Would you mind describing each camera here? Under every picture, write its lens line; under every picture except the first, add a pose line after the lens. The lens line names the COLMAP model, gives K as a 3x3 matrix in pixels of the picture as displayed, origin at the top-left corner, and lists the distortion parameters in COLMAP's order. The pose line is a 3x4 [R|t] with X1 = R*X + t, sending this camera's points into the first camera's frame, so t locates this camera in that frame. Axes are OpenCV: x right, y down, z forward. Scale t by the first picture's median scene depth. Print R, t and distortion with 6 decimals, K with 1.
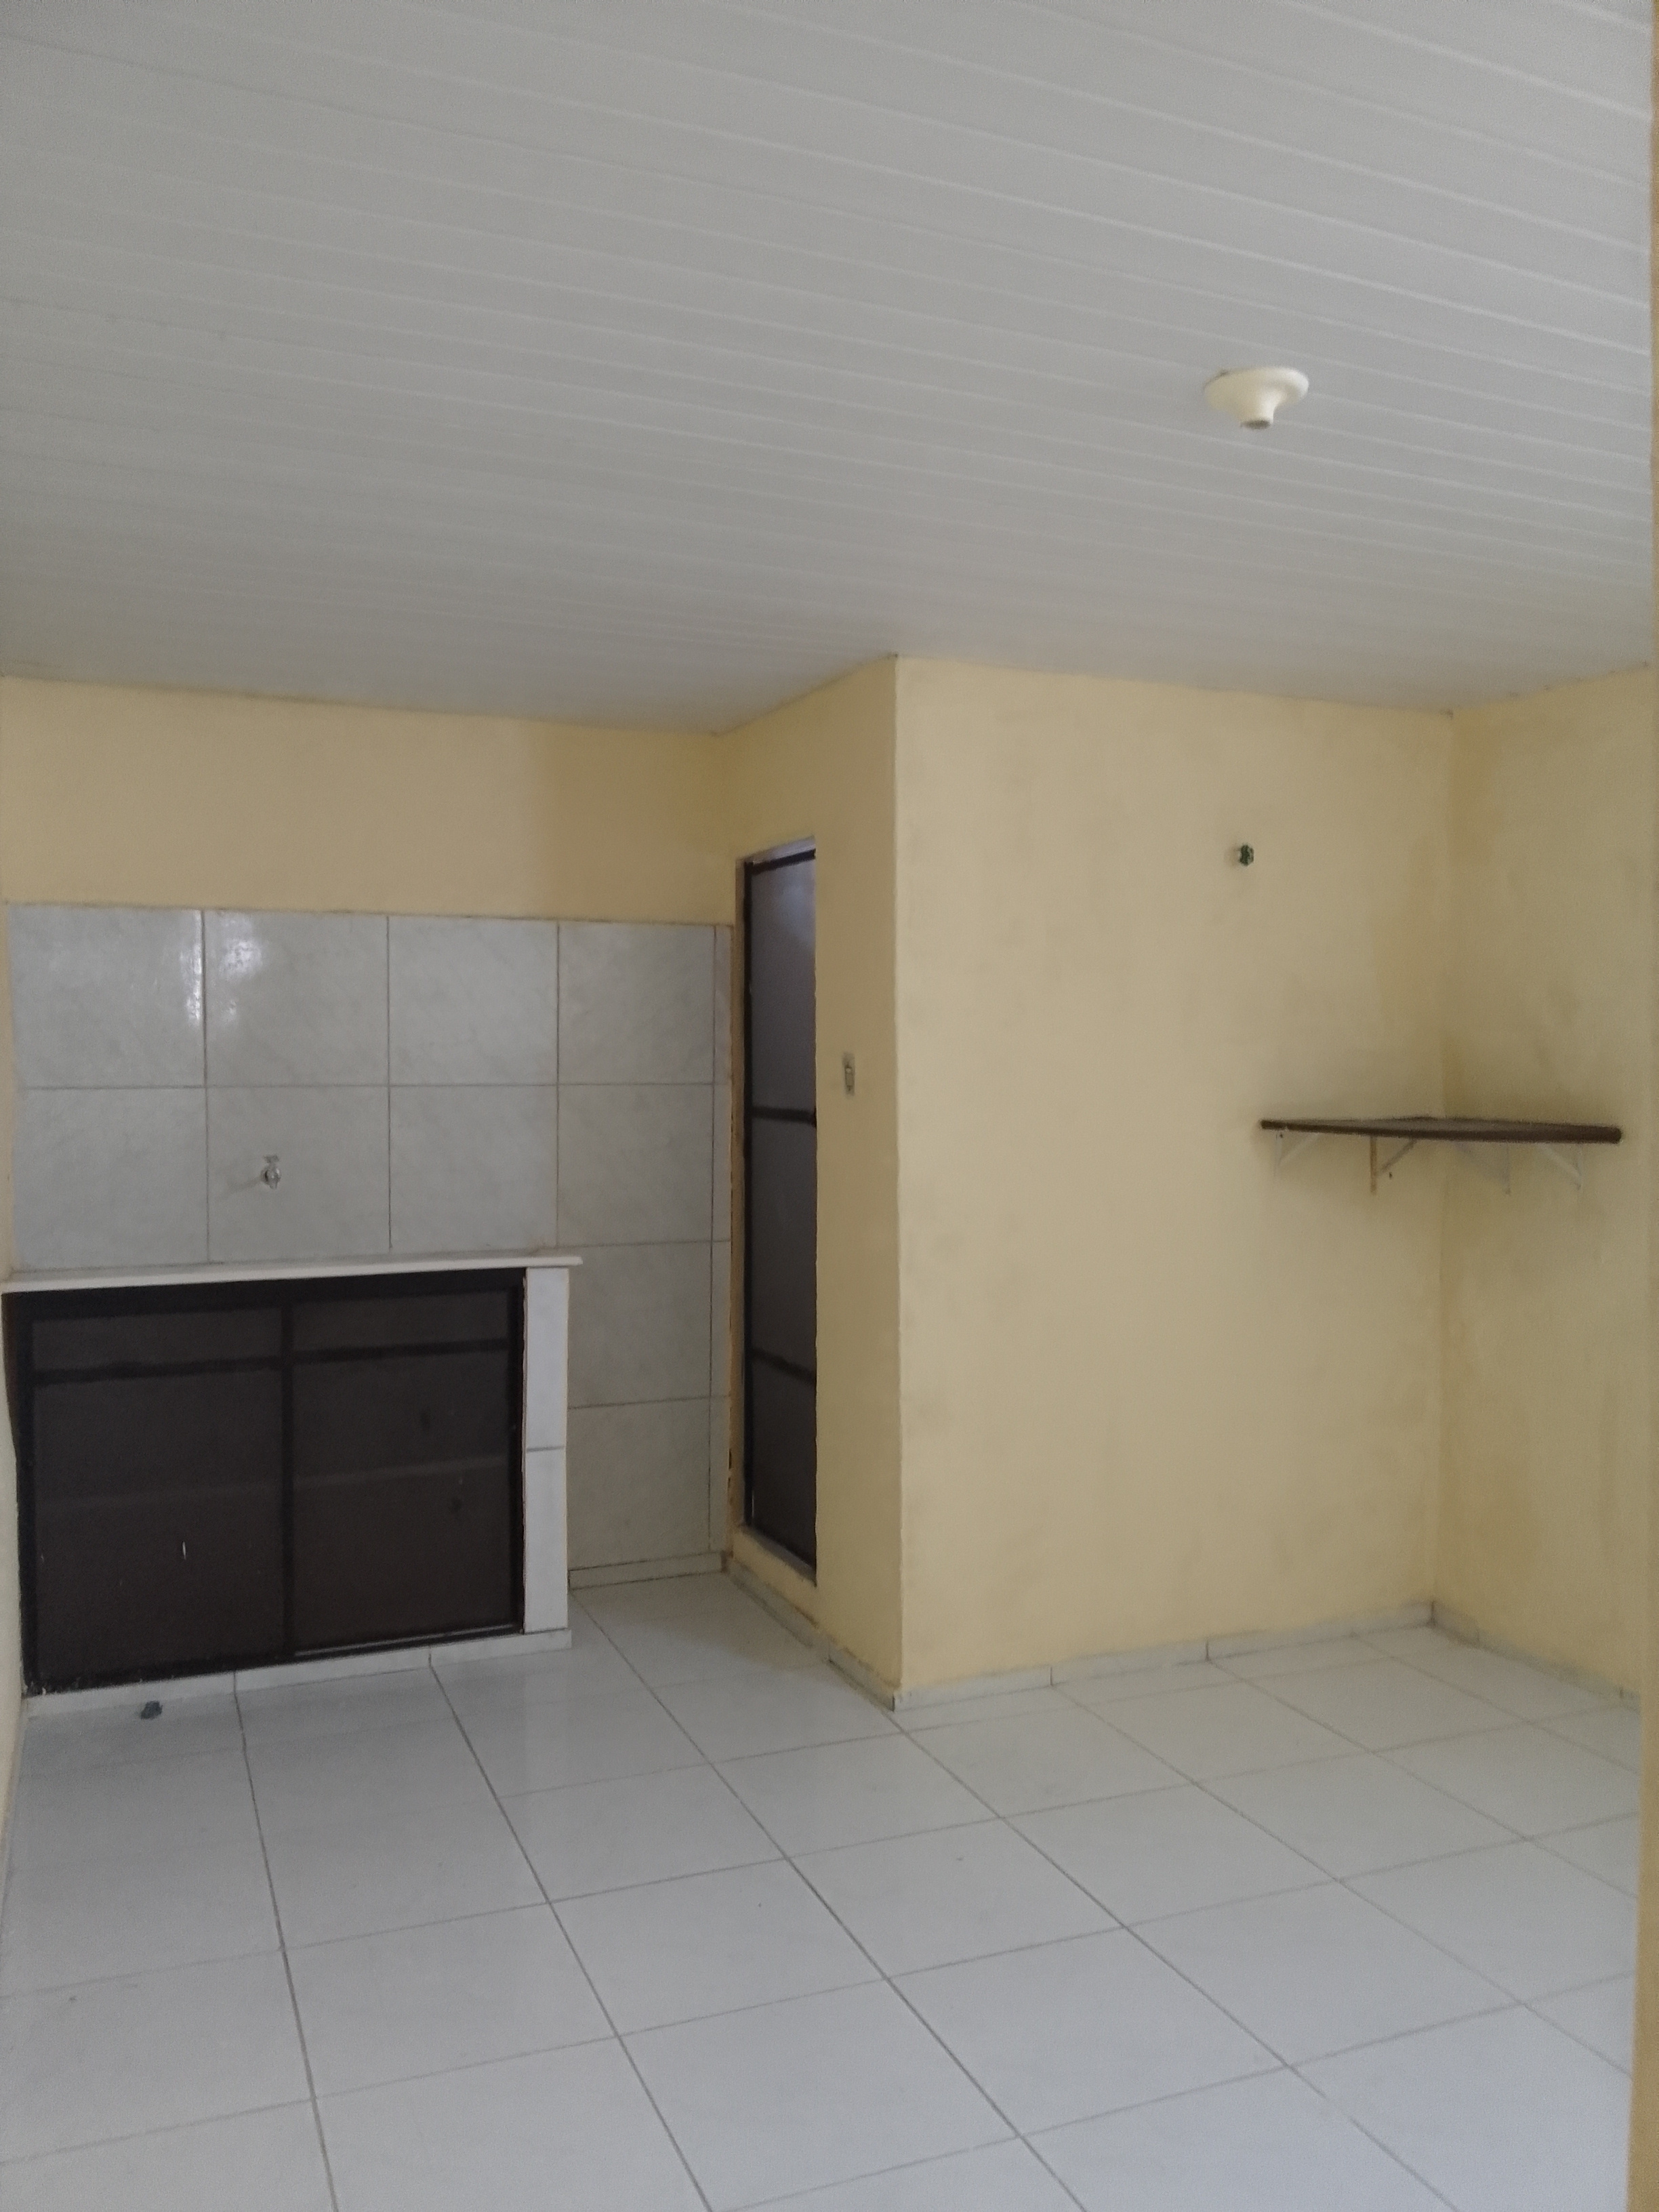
lens RADIAL K [[1717.8, 0, 876.1], [0, 1717.8, 1116.2], [0, 0, 1]] dist [0.004818, -0.004681]
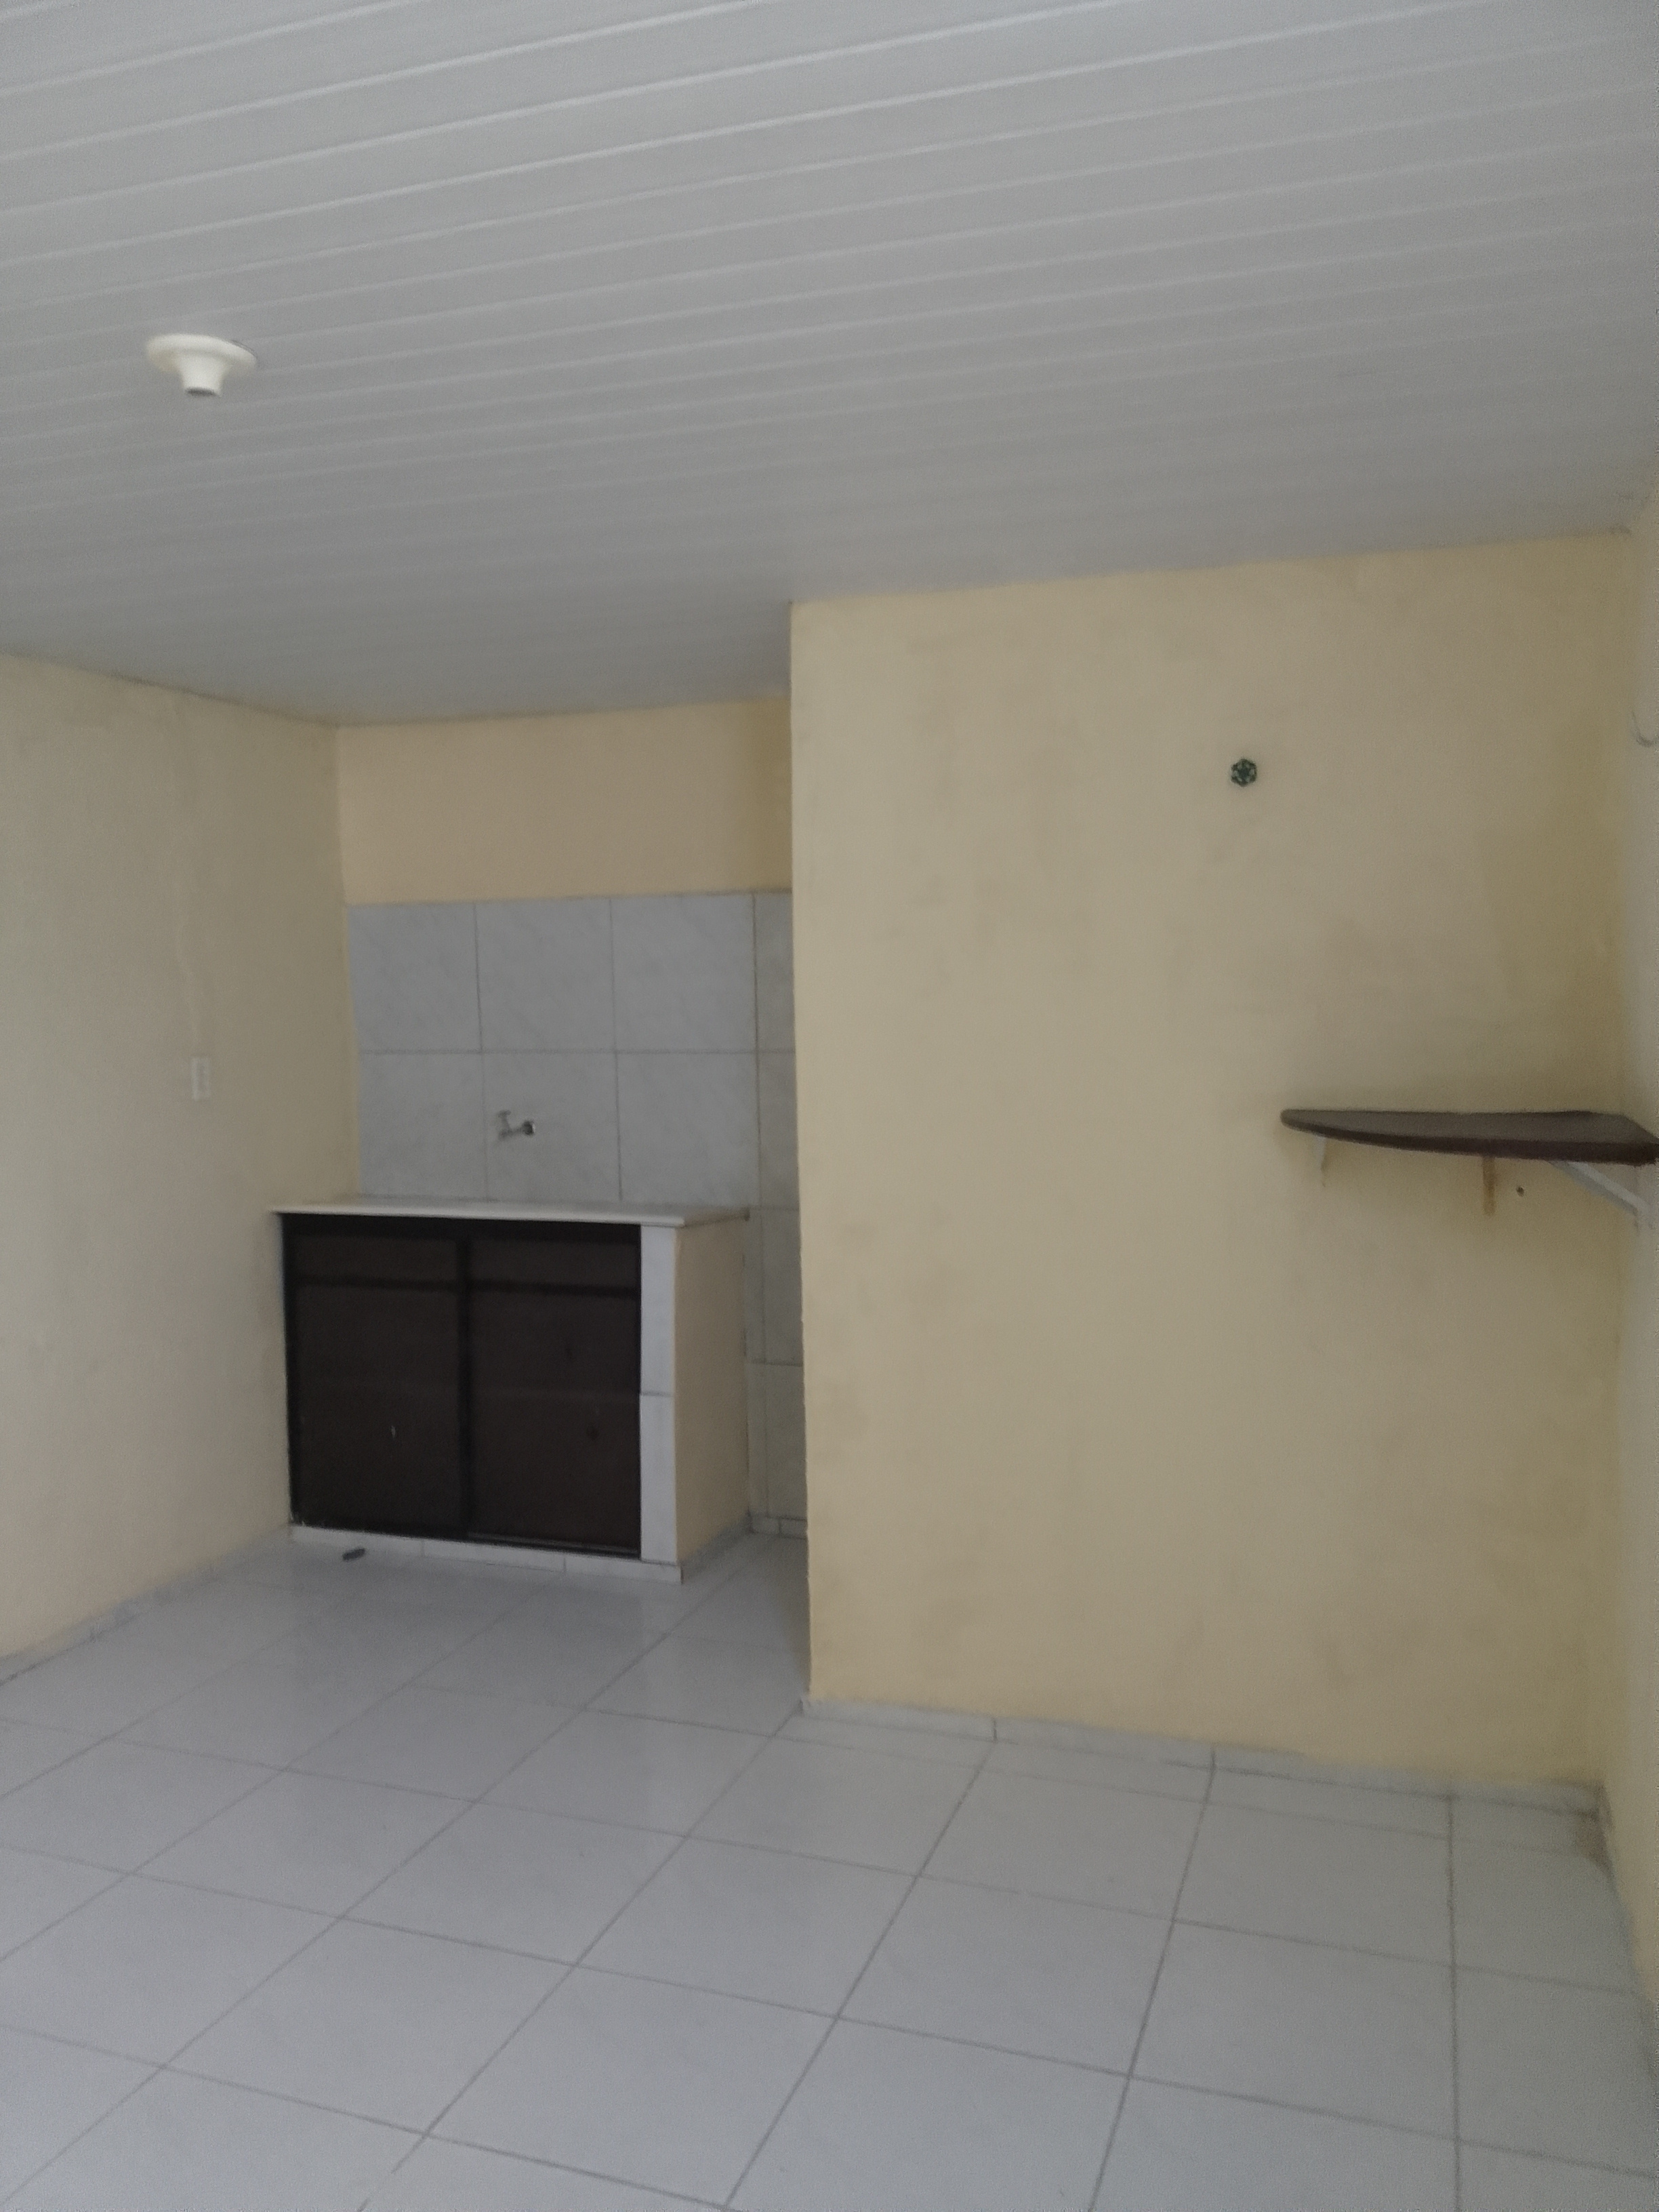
lens RADIAL K [[1717.8, 0, 876.1], [0, 1717.8, 1116.2], [0, 0, 1]] dist [0.004818, -0.004681]
pose [[0.744972, 0.037801, -0.666024, 0.621906], [-0.010952, 0.998952, 0.044447, -0.029074], [0.667006, -0.025818, 0.744605, 0.299688]]
